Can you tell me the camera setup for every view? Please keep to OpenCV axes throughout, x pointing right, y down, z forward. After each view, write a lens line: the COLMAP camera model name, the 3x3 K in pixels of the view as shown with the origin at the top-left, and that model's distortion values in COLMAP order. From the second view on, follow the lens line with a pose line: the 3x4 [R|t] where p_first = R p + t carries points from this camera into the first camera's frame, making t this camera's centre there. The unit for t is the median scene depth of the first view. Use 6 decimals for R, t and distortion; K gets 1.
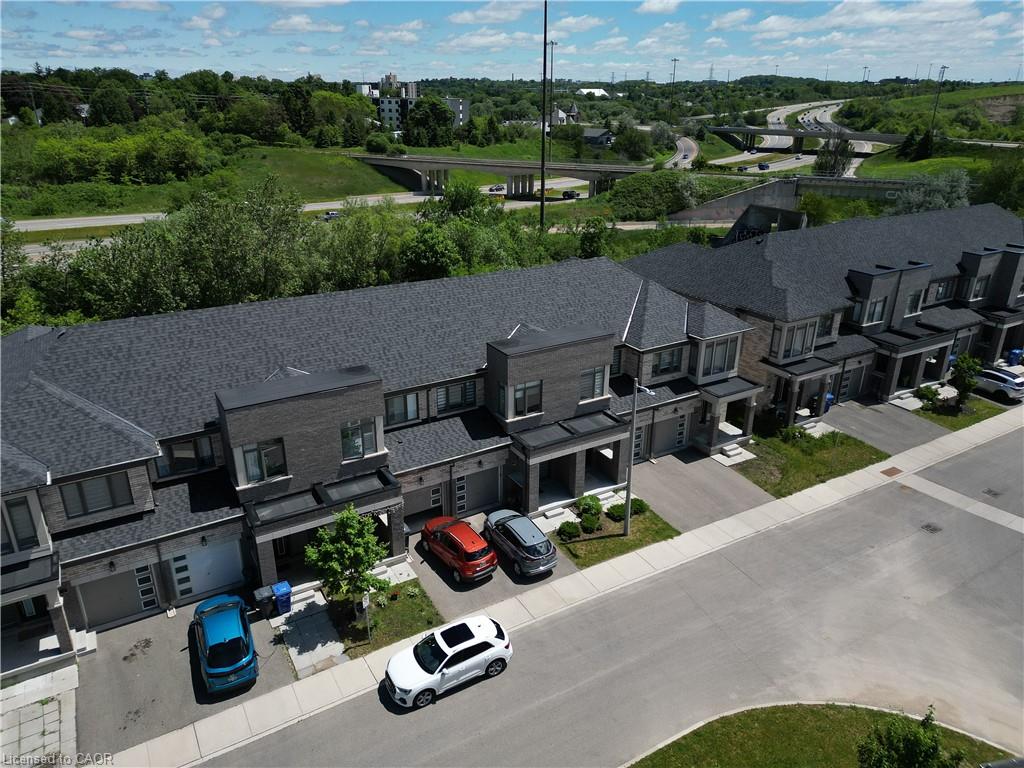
lens RADIAL K [[714.5, 0, 512.0], [0, 714.5, 384.0], [0, 0, 1]] dist [0.065025, -0.064139]
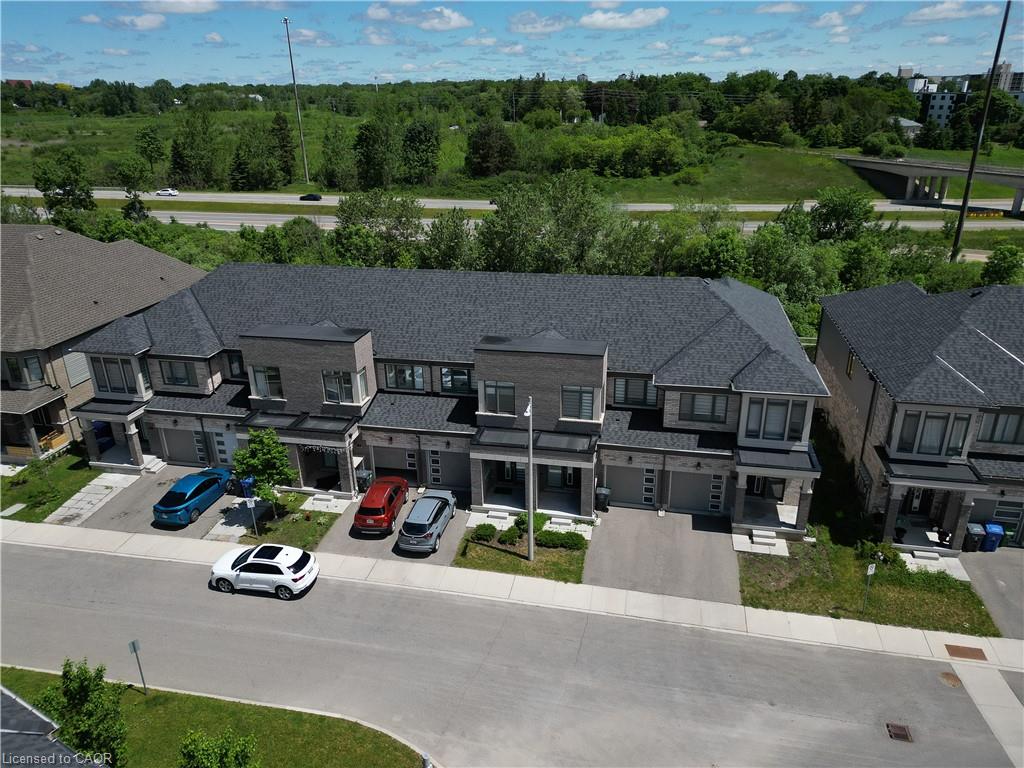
lens RADIAL K [[714.5, 0, 512.0], [0, 714.5, 384.0], [0, 0, 1]] dist [0.065025, -0.064139]
pose [[0.737702, 0.238157, -0.631725, 0.670852], [-0.237028, 0.967513, 0.087956, -0.091207], [0.632150, 0.084851, 0.770186, 0.226293]]
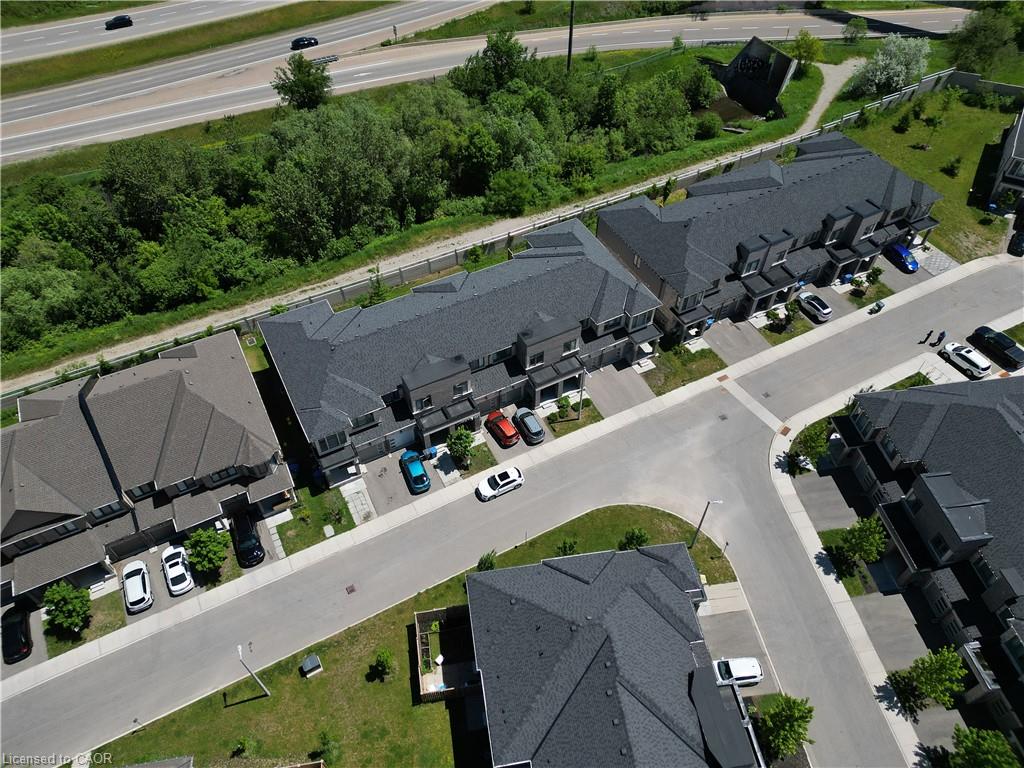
lens RADIAL K [[721.3, 0, 508.9], [0, 721.3, 379.7], [0, 0, 1]] dist [0.080339, -0.074384]
pose [[0.998633, 0.034916, -0.038899, 0.026106], [-0.013825, 0.894106, 0.447643, -0.864182], [0.050410, -0.446493, 0.893366, -0.910167]]
